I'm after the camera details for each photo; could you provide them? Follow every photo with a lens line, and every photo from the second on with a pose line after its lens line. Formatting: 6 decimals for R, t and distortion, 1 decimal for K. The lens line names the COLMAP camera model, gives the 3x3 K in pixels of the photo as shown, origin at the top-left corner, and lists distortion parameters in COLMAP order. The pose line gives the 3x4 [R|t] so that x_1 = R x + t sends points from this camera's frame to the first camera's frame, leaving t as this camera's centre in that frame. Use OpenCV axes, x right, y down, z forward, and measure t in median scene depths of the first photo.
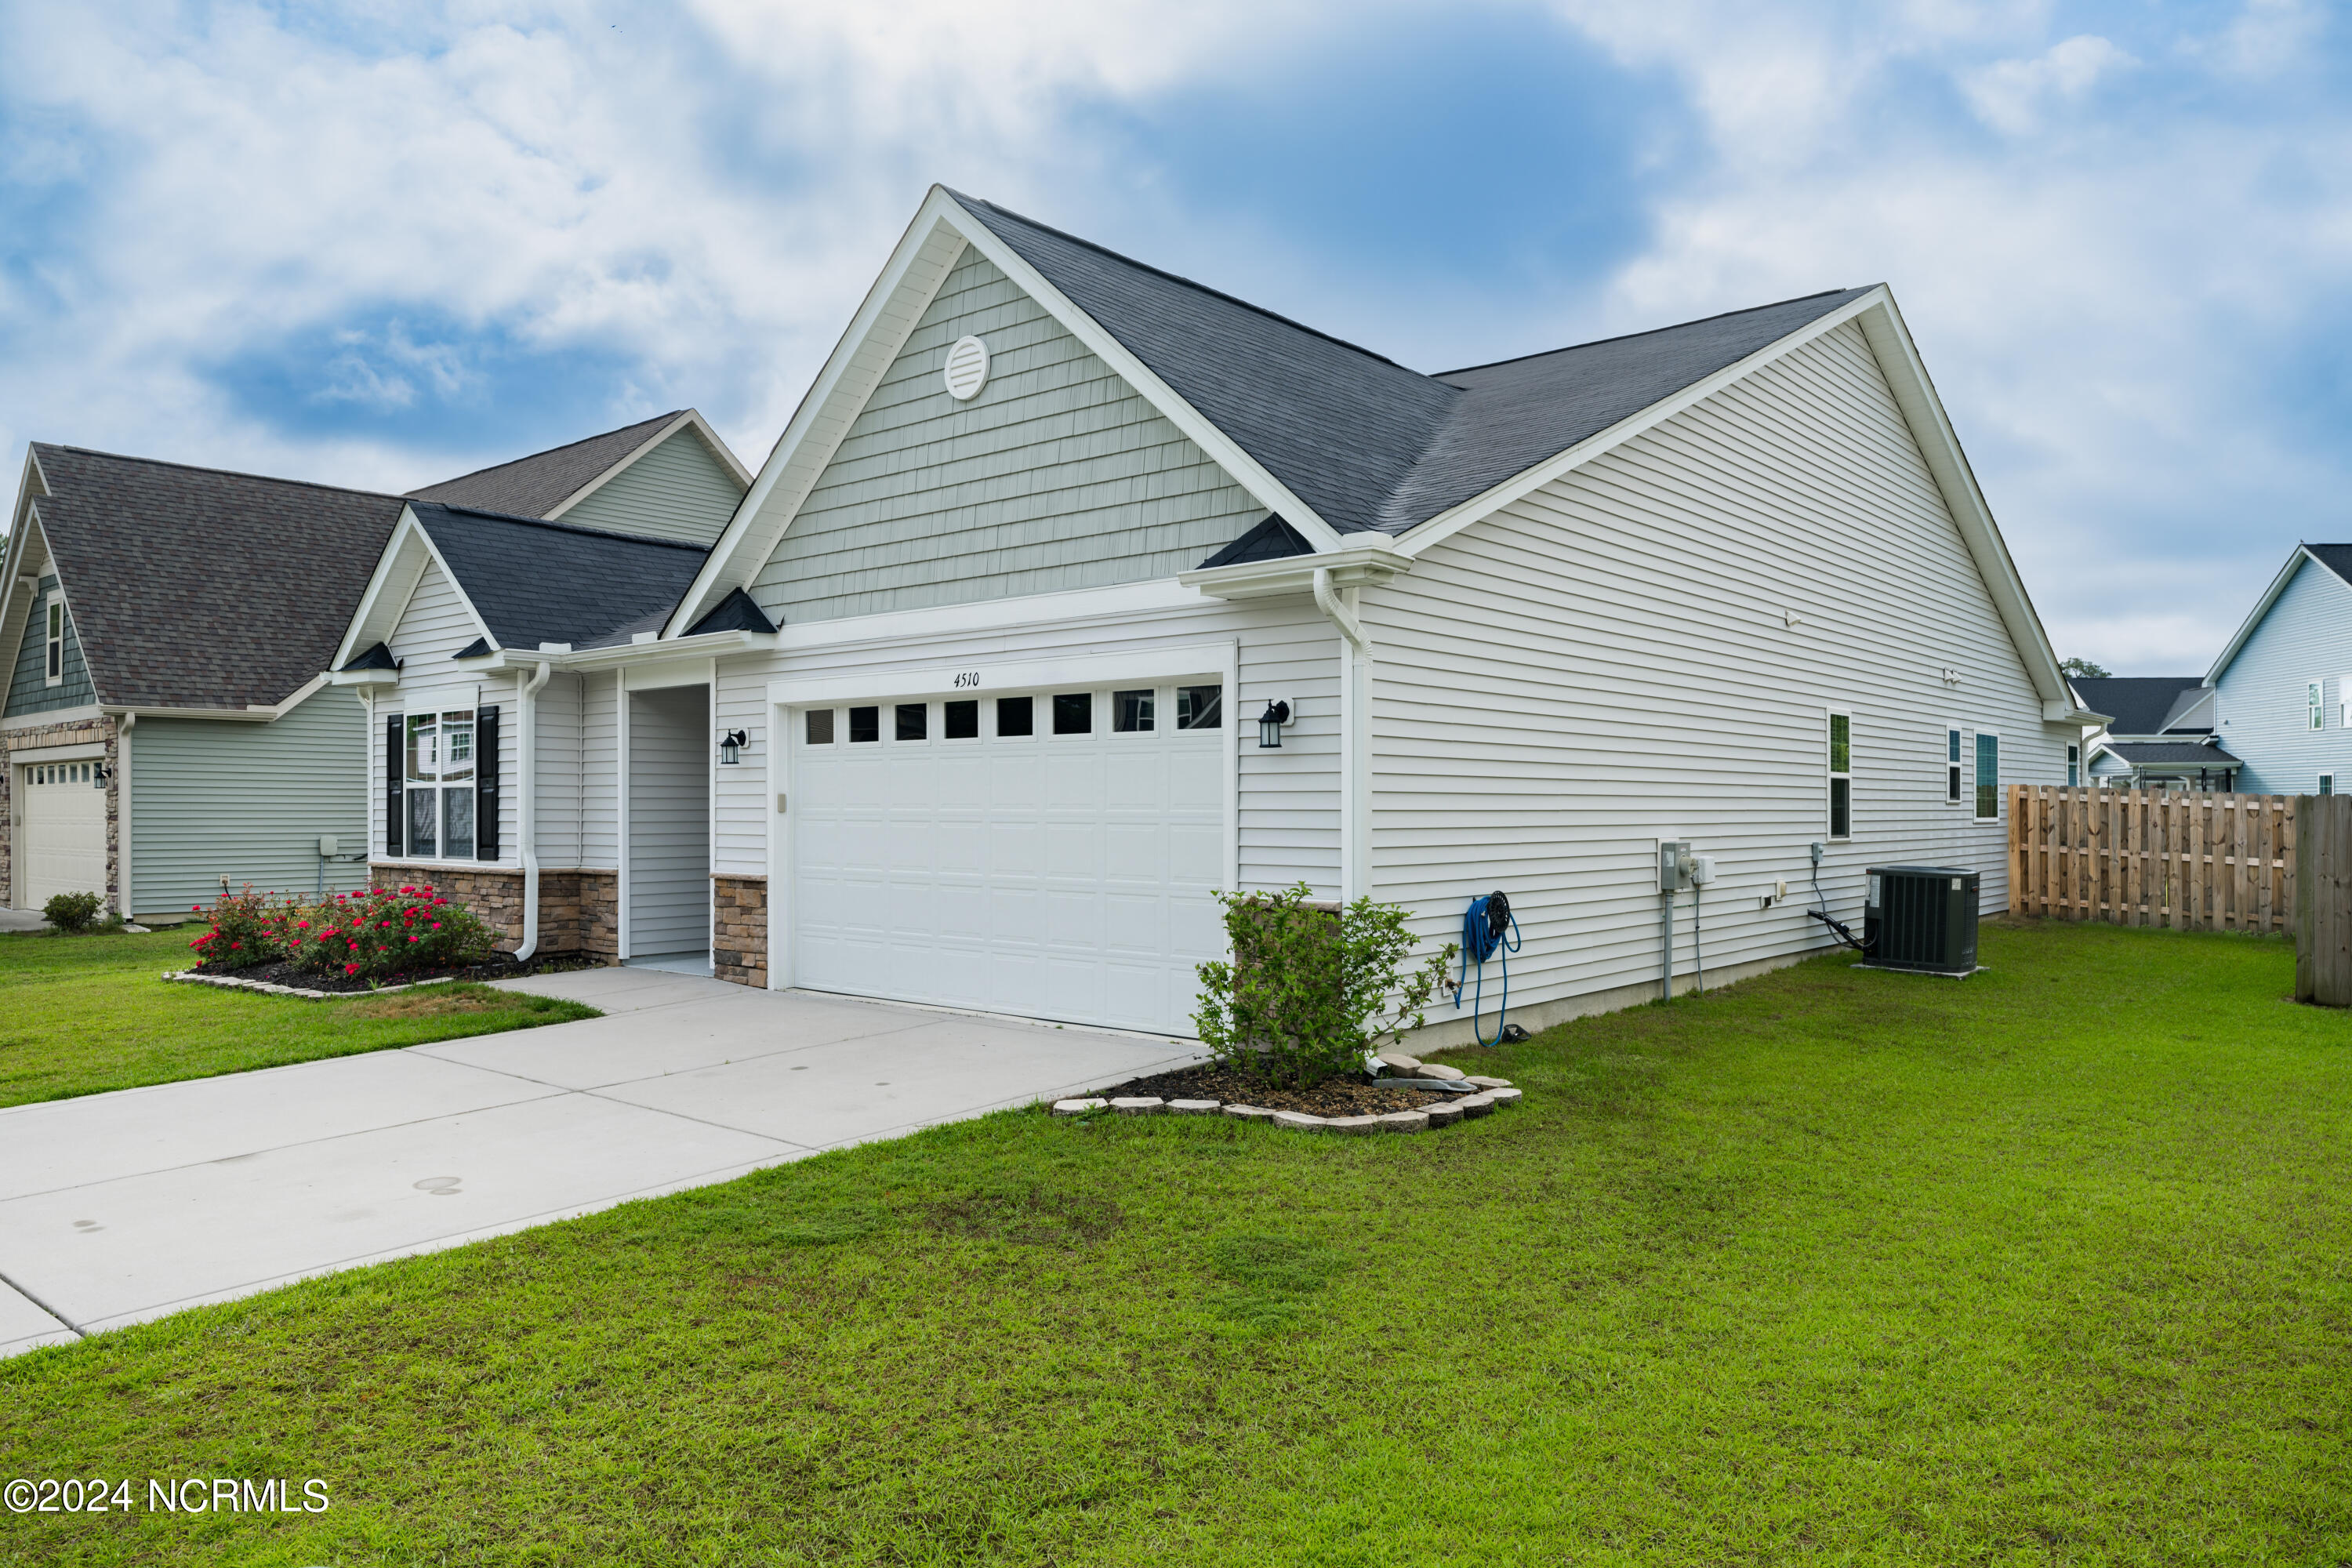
lens RADIAL K [[1501.4, 0, 1176.0], [0, 1501.4, 784.0], [0, 0, 1]] dist [0.000302, 0.000052]
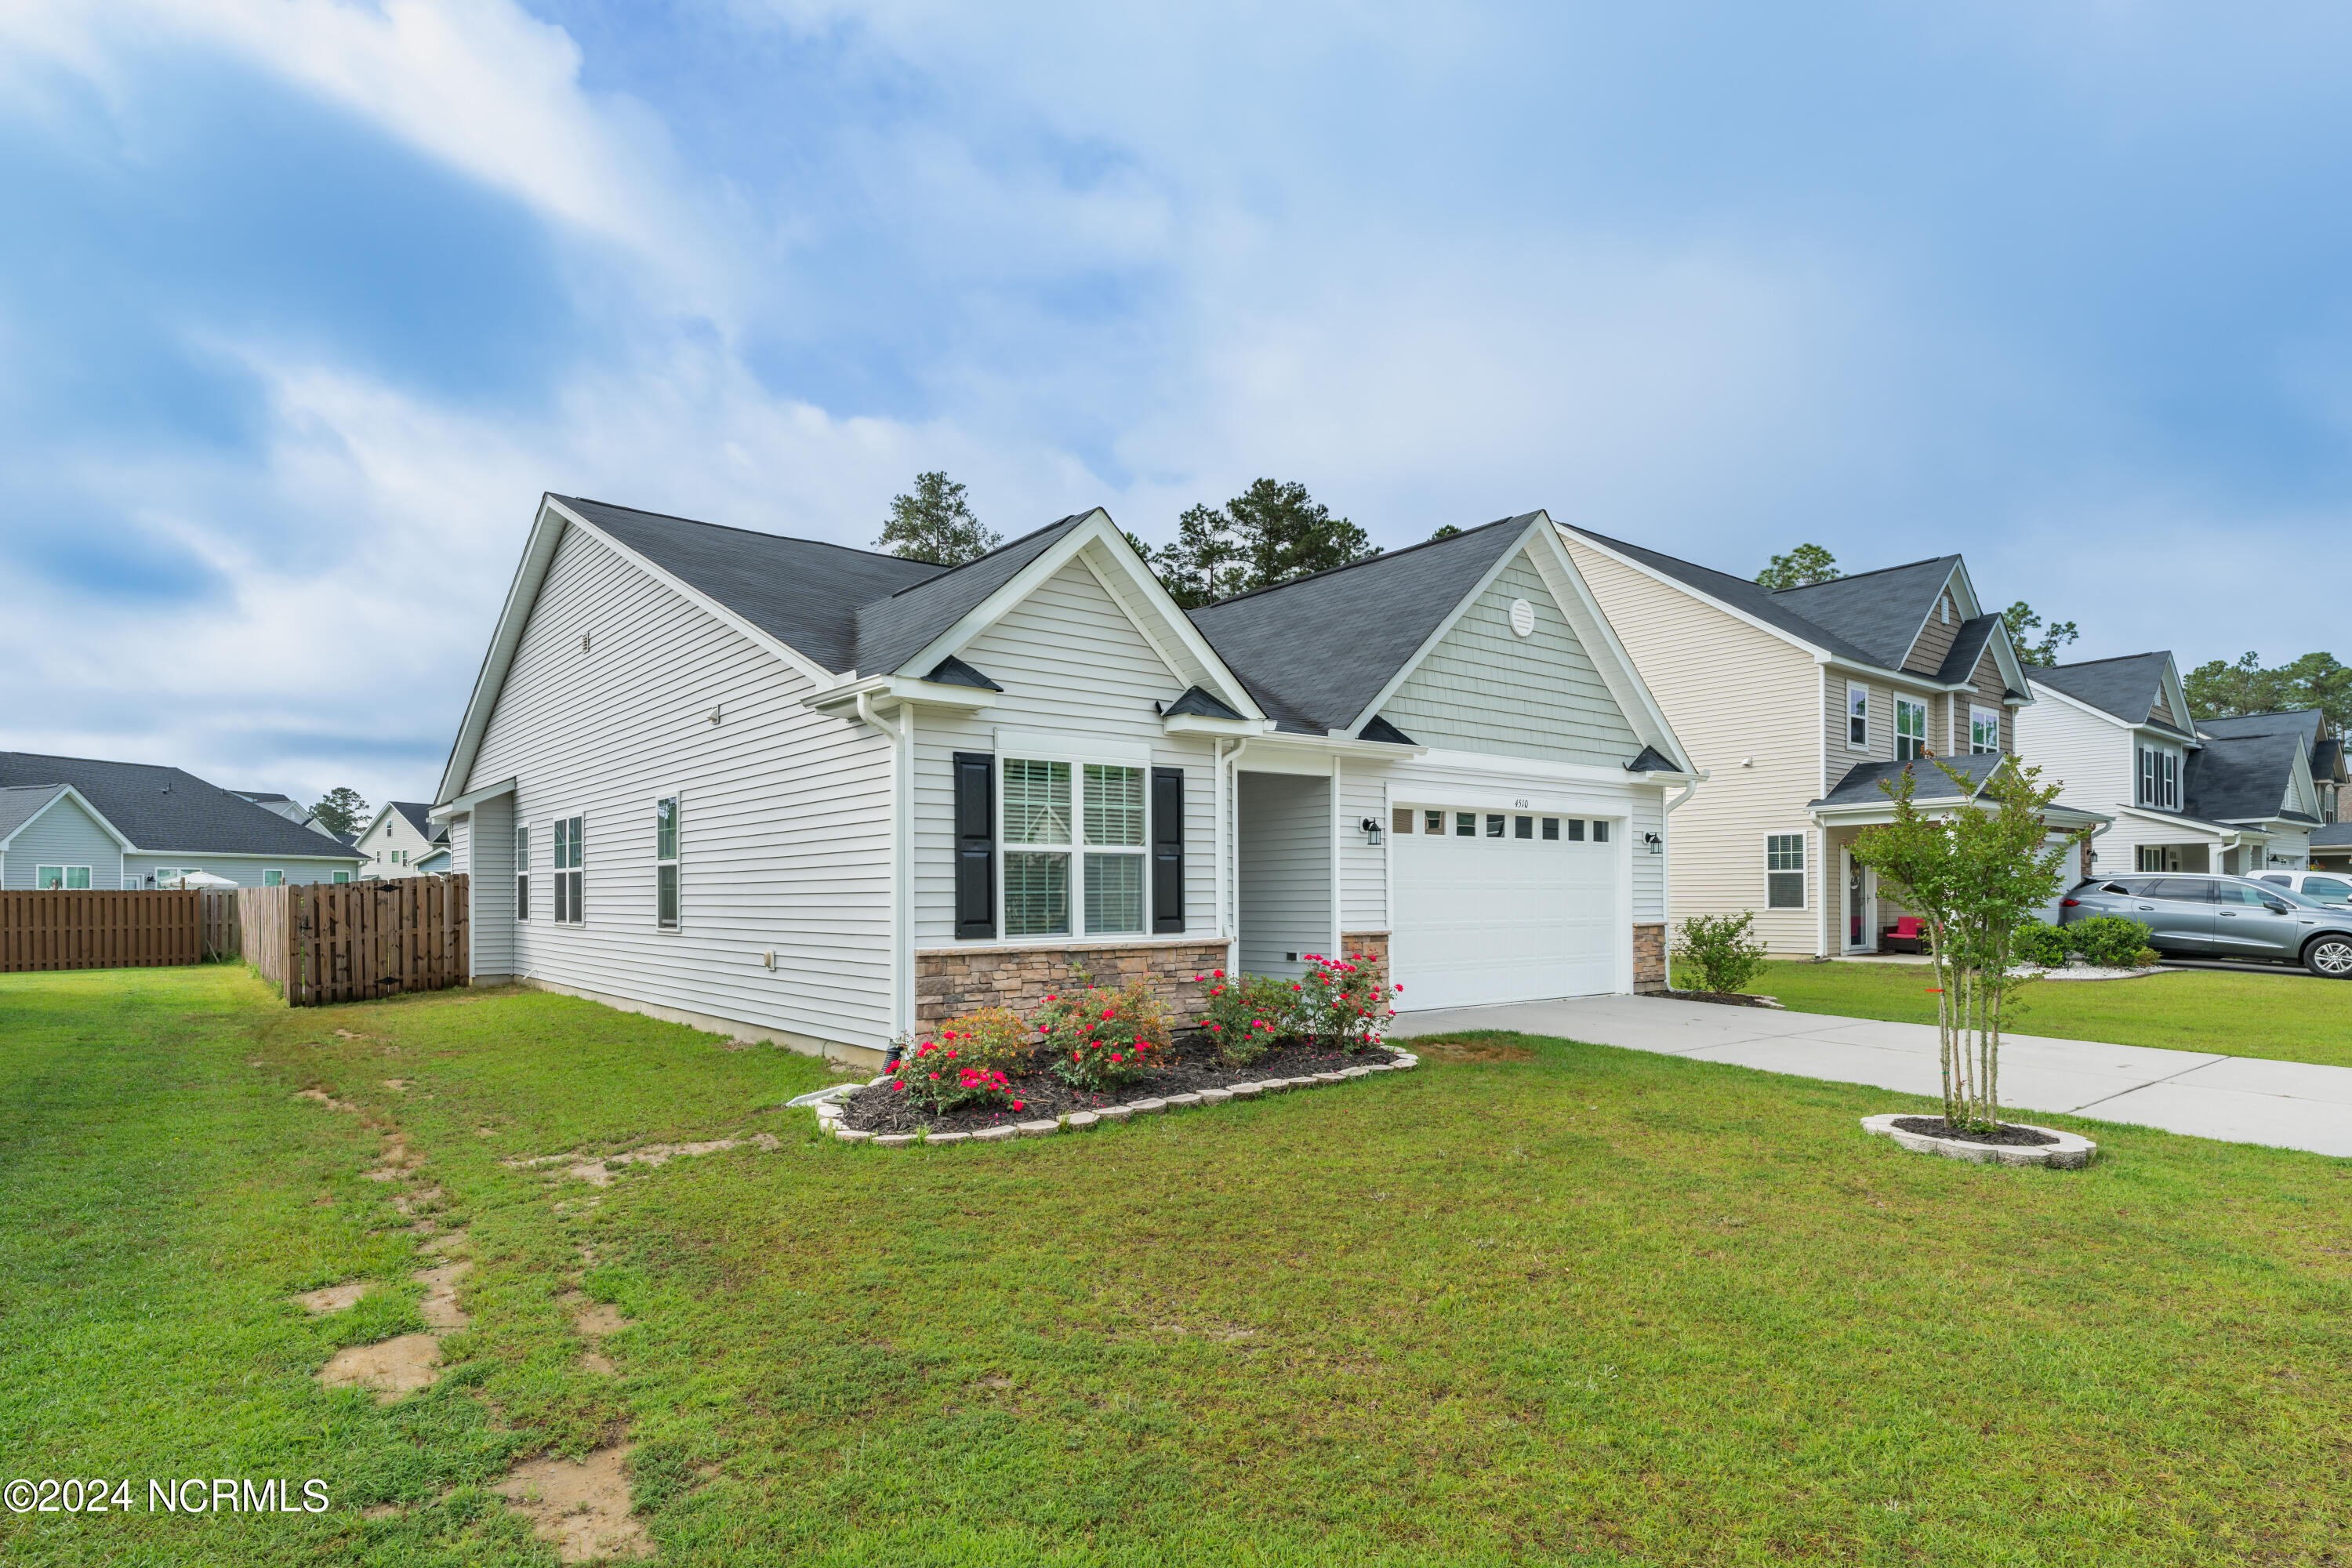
lens RADIAL K [[1301.5, 0, 1175.9], [0, 1301.5, 884.9], [0, 0, 1]] dist [-0.002159, -0.000377]
pose [[0.177238, 0.005992, 0.984150, -1.391387], [-0.012047, 0.999920, -0.003919, 0.026998], [-0.984094, -0.011162, 0.177296, 0.951586]]
